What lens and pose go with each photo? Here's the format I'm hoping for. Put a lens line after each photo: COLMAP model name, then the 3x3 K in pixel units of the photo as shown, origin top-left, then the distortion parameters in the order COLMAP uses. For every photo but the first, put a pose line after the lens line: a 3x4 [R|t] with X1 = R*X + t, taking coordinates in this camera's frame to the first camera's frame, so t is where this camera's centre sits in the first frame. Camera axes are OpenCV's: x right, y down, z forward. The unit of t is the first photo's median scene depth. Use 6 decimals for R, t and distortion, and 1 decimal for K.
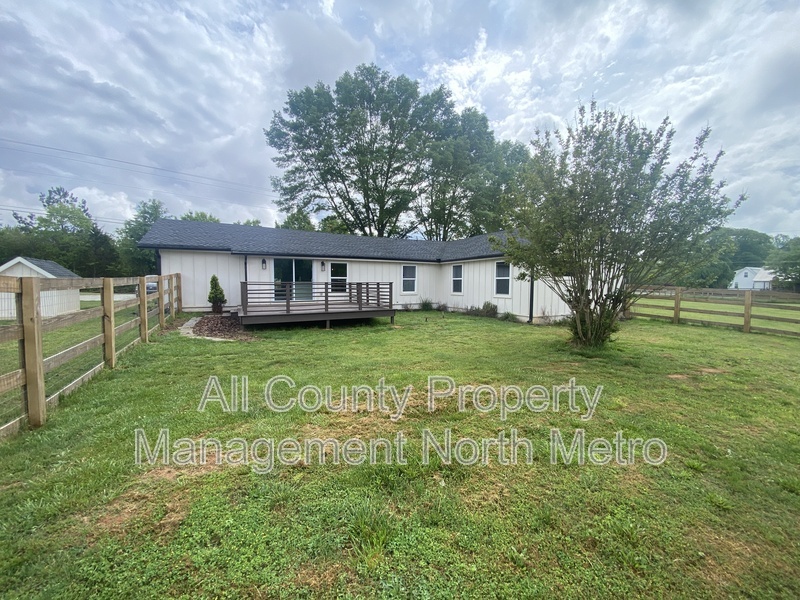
lens RADIAL K [[328.2, 0, 394.6], [0, 328.2, 297.3], [0, 0, 1]] dist [-0.009250, -0.000761]
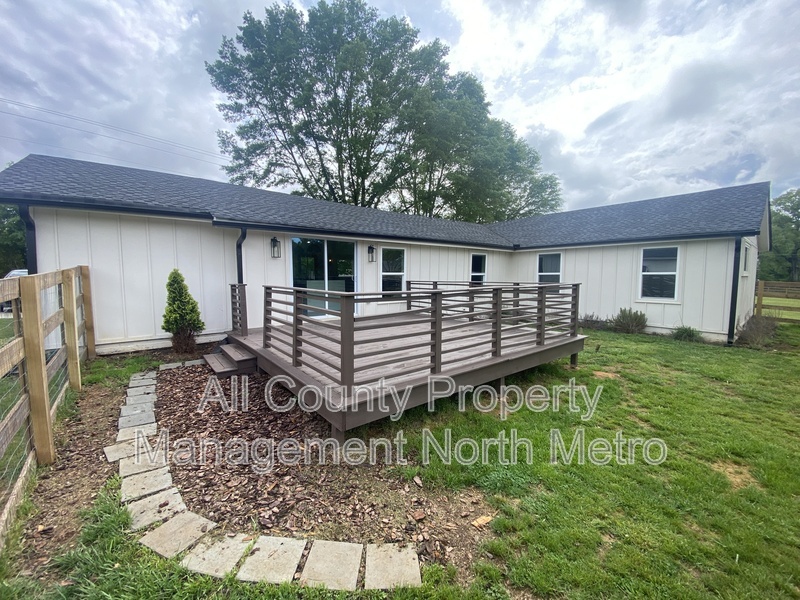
lens RADIAL K [[325.1, 0, 394.4], [0, 325.1, 296.6], [0, 0, 1]] dist [0.021671, -0.023313]
pose [[0.980577, -0.019382, 0.195173, -0.293297], [0.014249, 0.999516, 0.027669, -0.033767], [-0.195615, -0.024350, 0.980378, 0.424963]]
